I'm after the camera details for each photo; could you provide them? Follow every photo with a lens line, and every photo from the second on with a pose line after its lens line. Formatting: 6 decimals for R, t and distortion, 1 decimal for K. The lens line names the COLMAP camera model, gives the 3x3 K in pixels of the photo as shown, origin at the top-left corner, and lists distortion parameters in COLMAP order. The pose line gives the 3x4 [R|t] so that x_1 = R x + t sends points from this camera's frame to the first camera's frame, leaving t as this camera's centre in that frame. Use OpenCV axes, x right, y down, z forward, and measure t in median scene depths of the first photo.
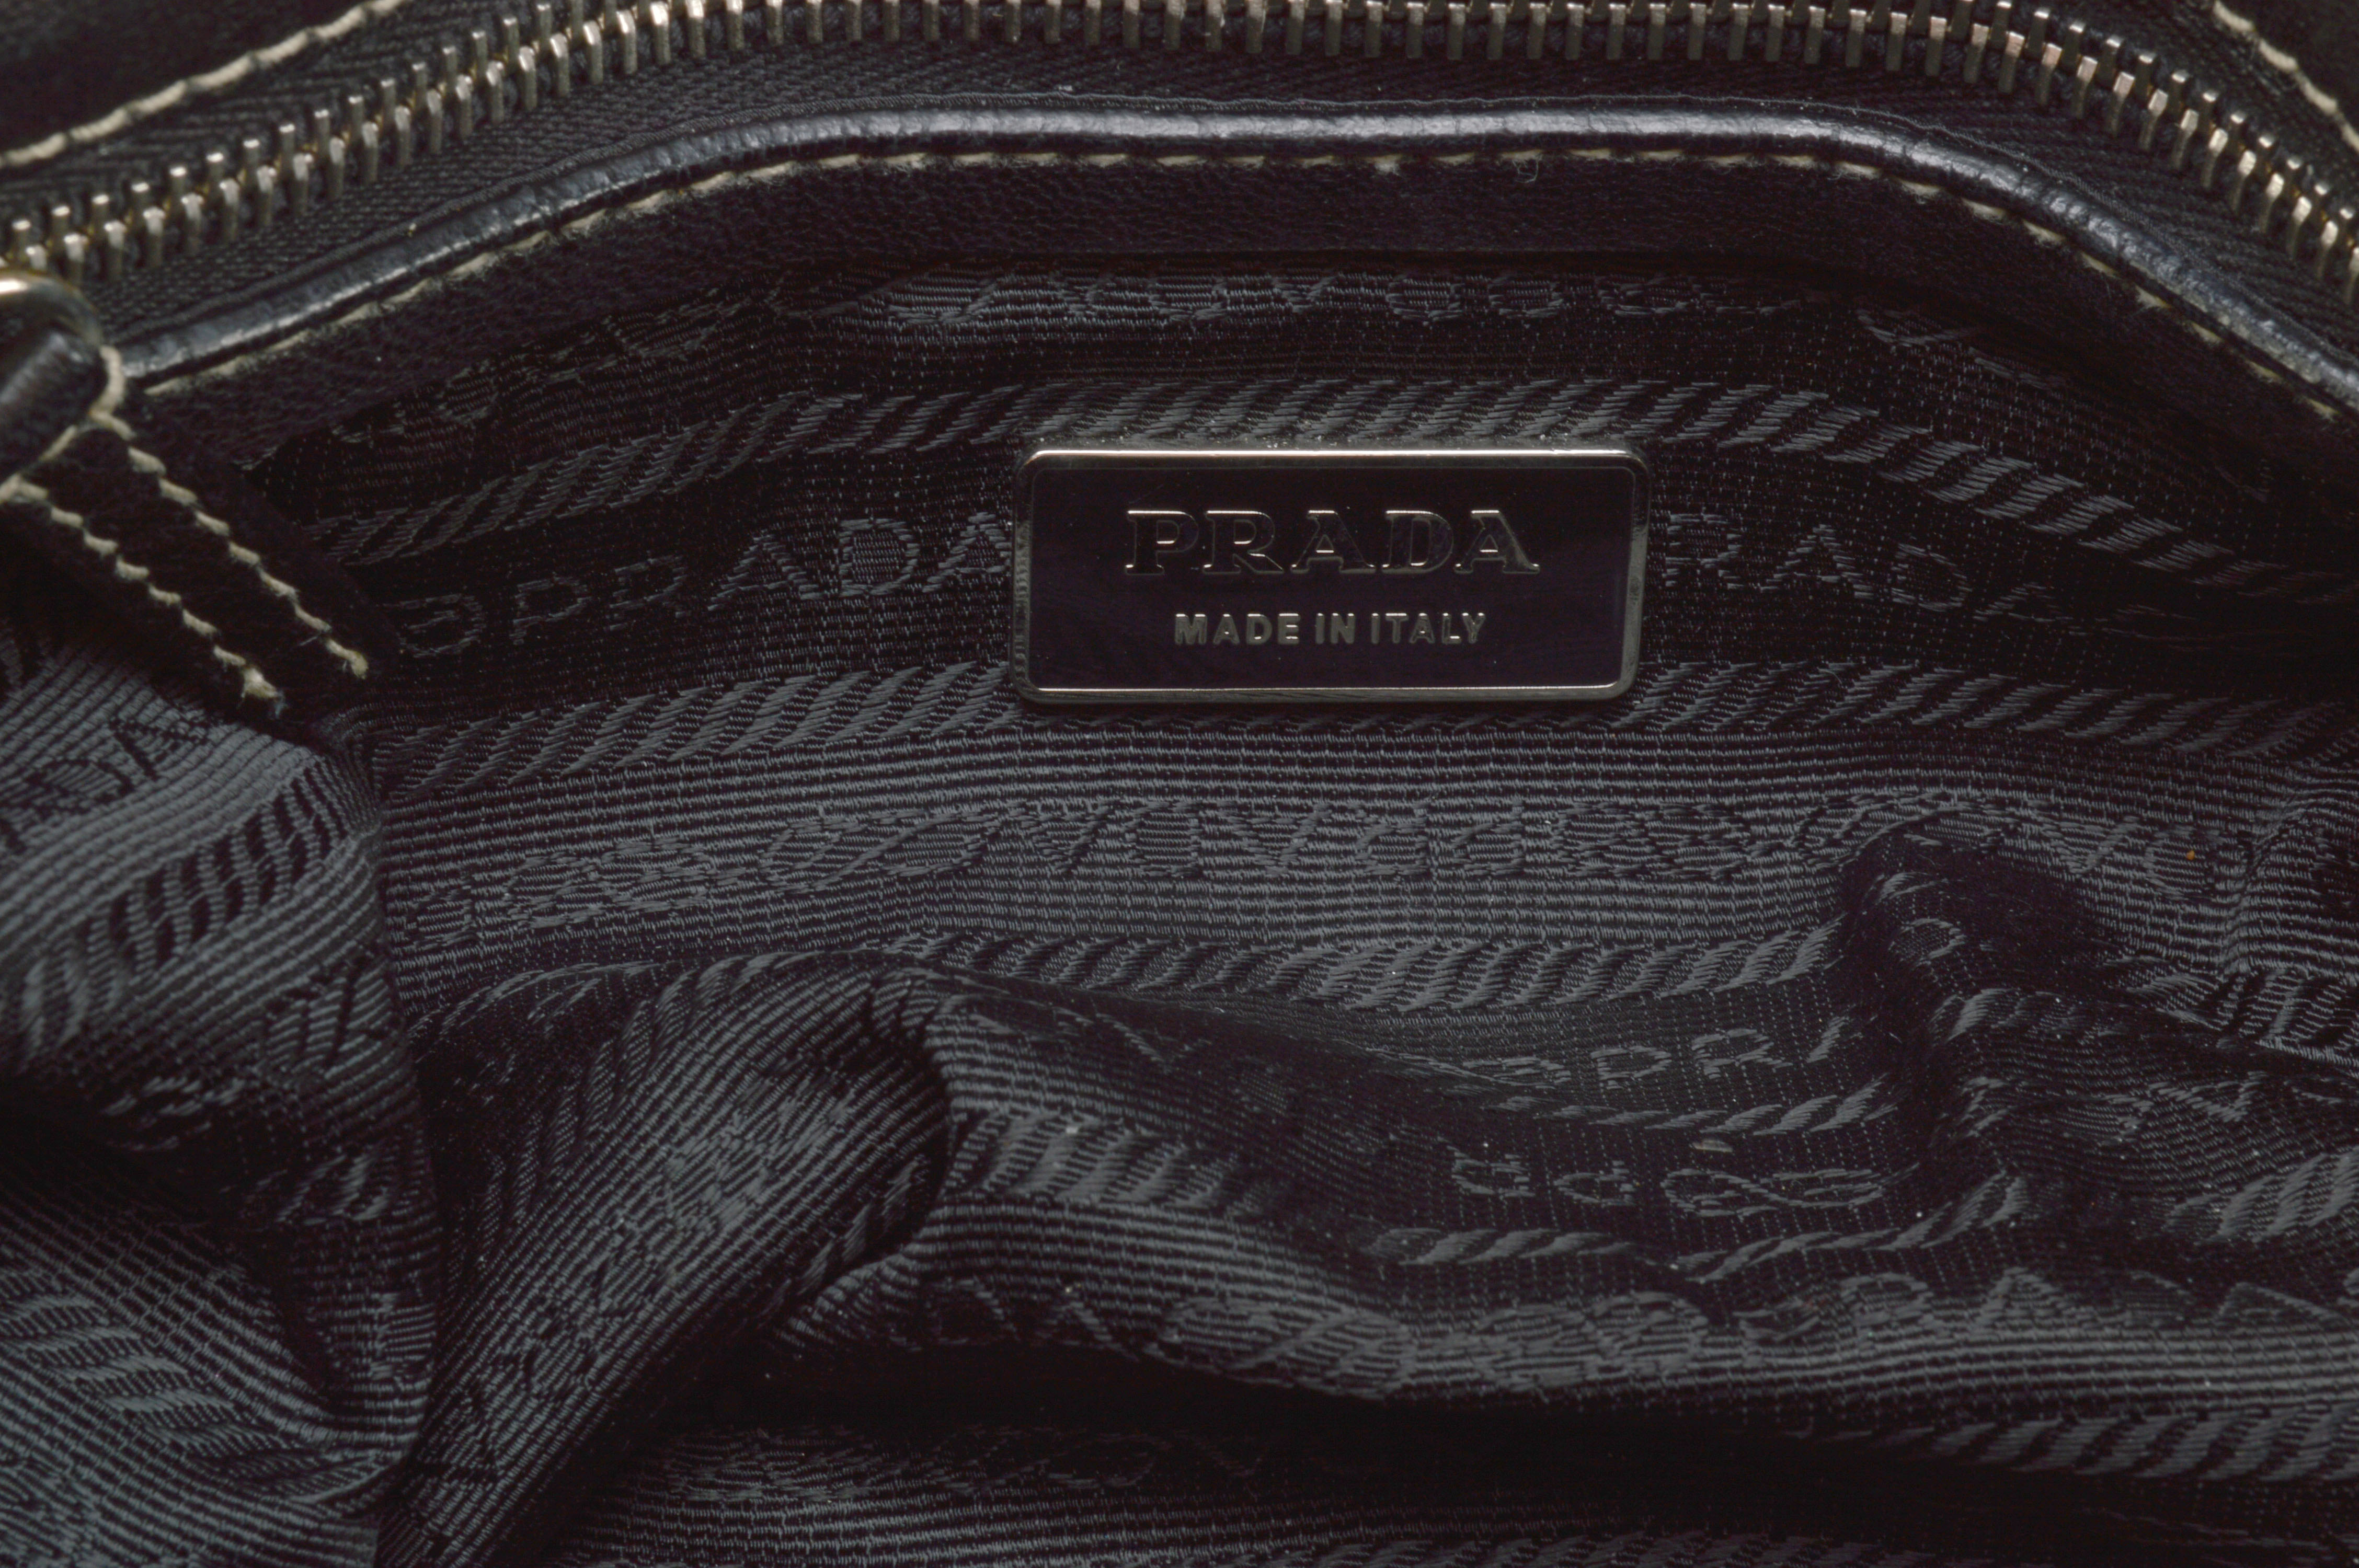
lens RADIAL K [[4590.5, 0, 1071.7], [0, 4590.5, 752.0], [0, 0, 1]] dist [-0.094655, 0.000000]
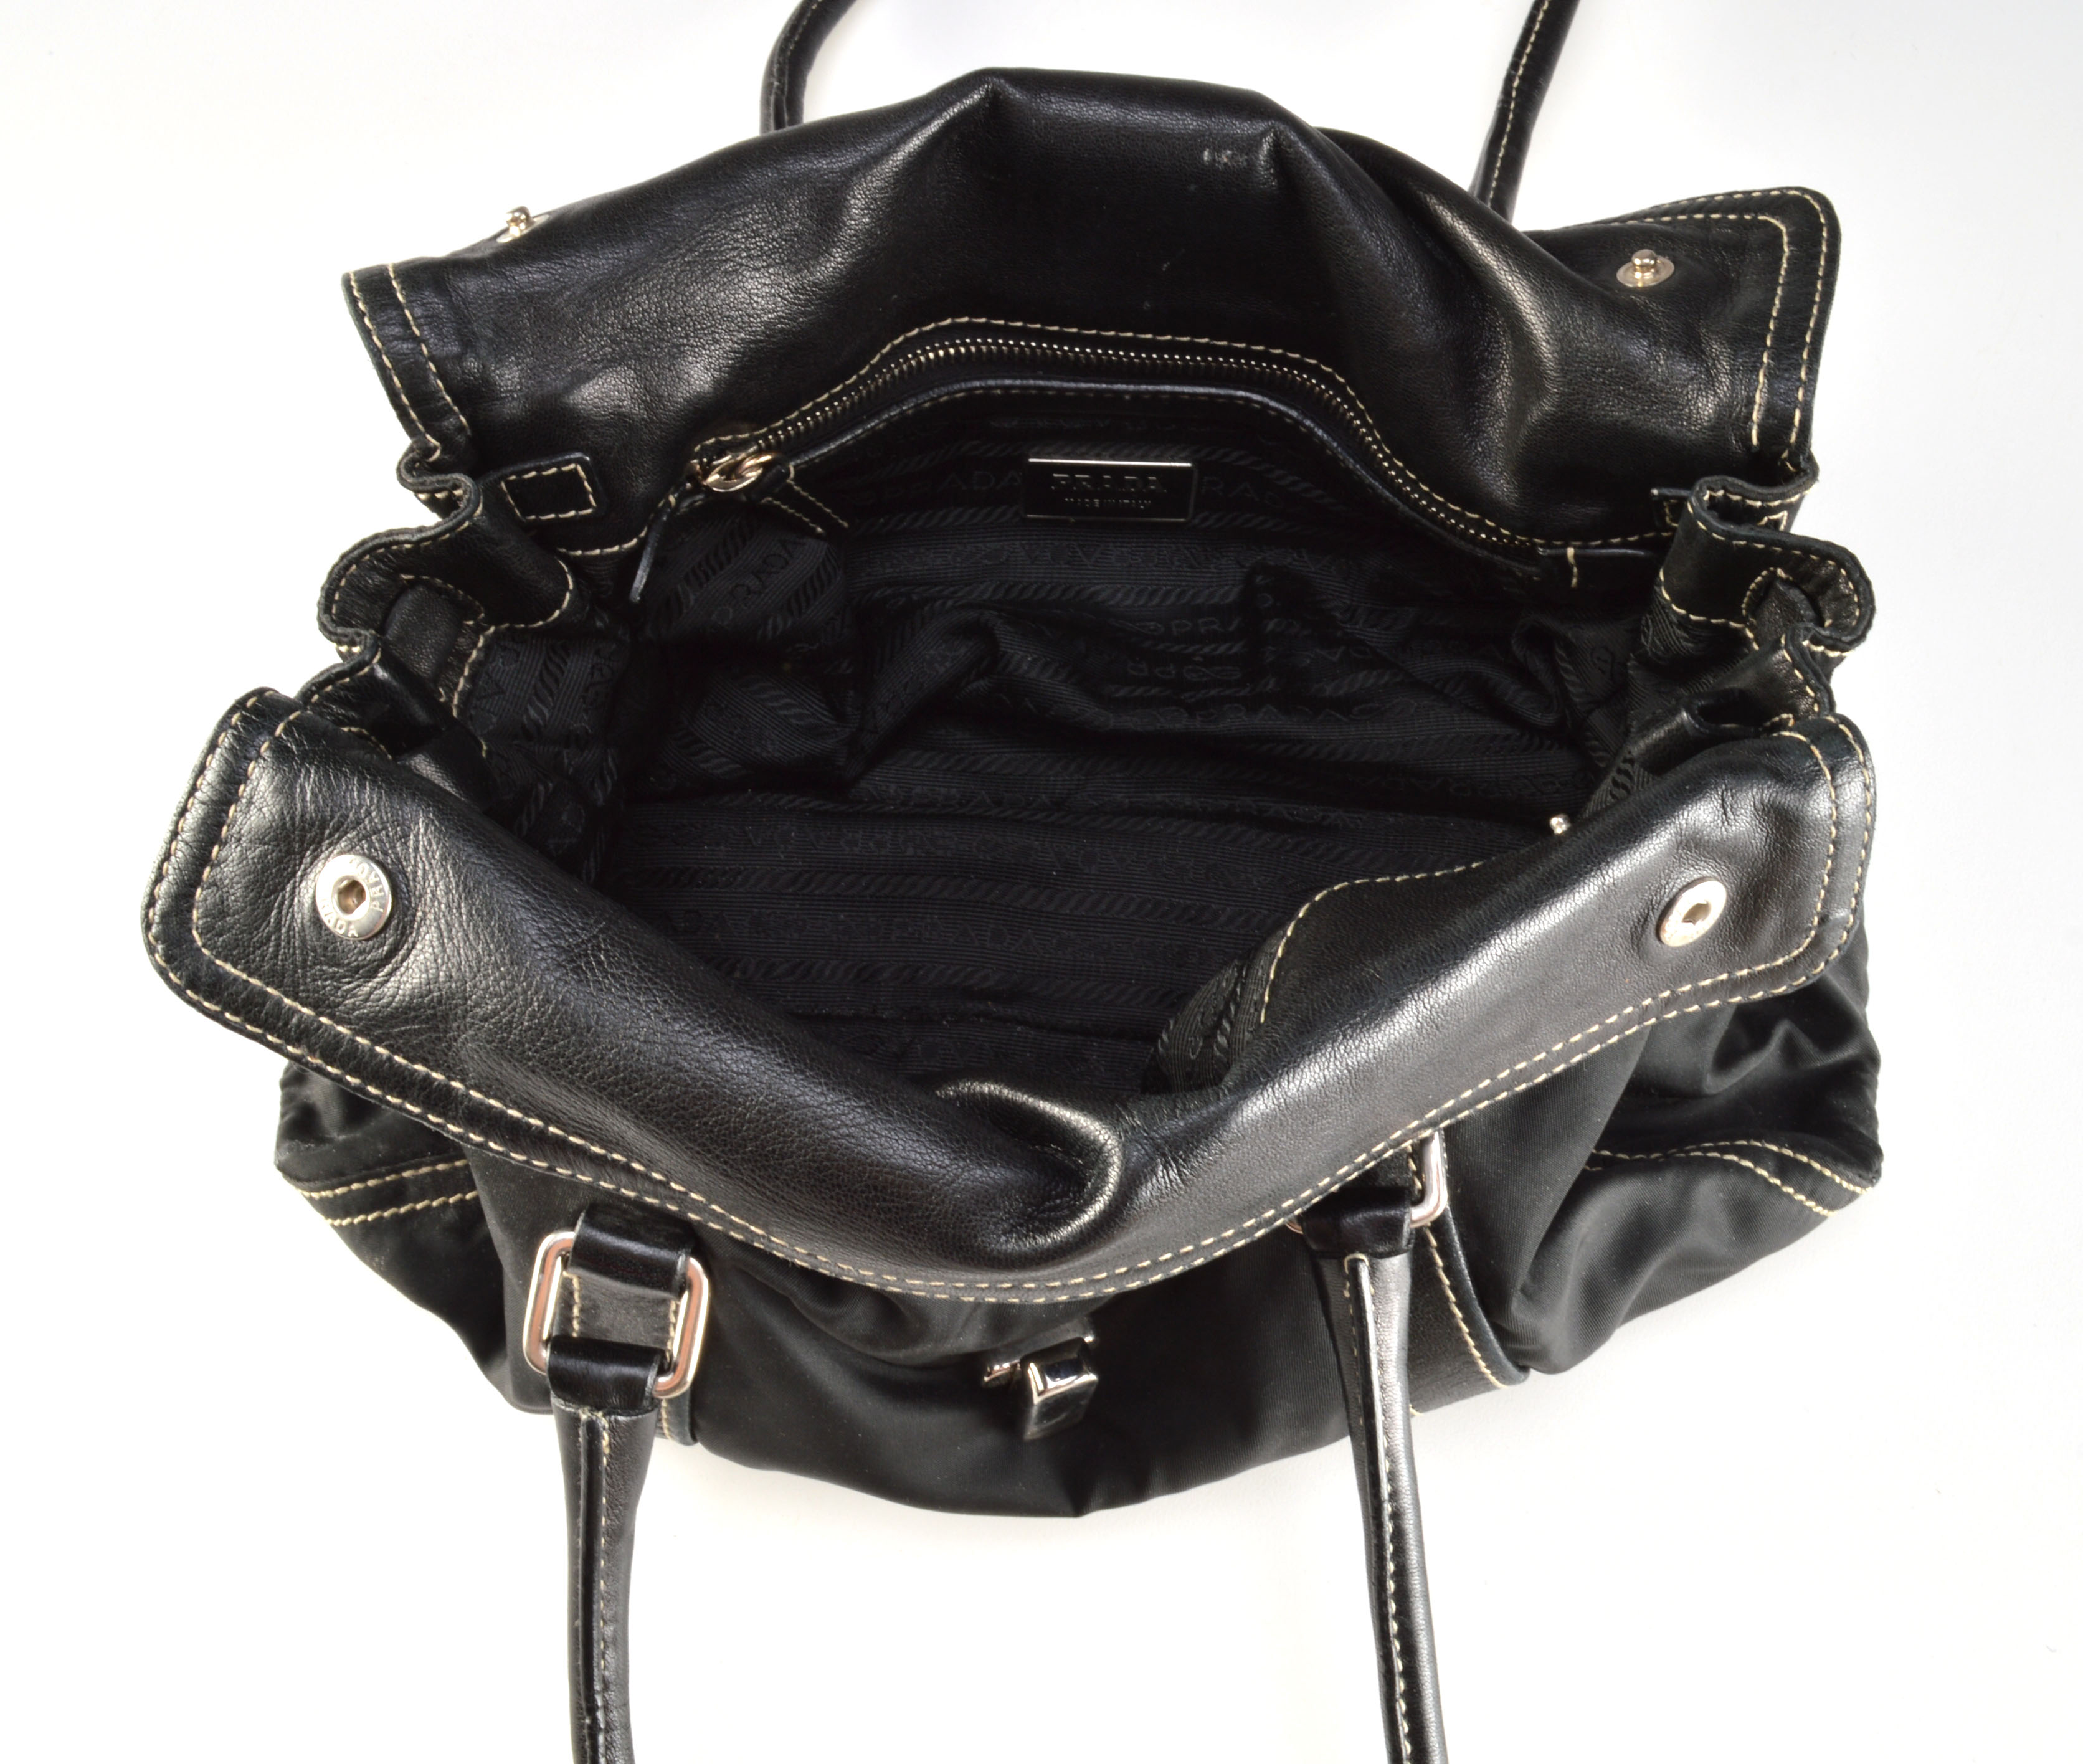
lens RADIAL K [[2215.5, 0, 1045.0], [0, 2215.5, 881.9], [0, 0, 1]] dist [0.004870, 0.000000]
pose [[0.998869, 0.045069, 0.015183, -0.006617], [-0.047520, 0.933258, 0.356050, -0.398496], [0.001877, -0.356369, 0.934344, -0.801638]]
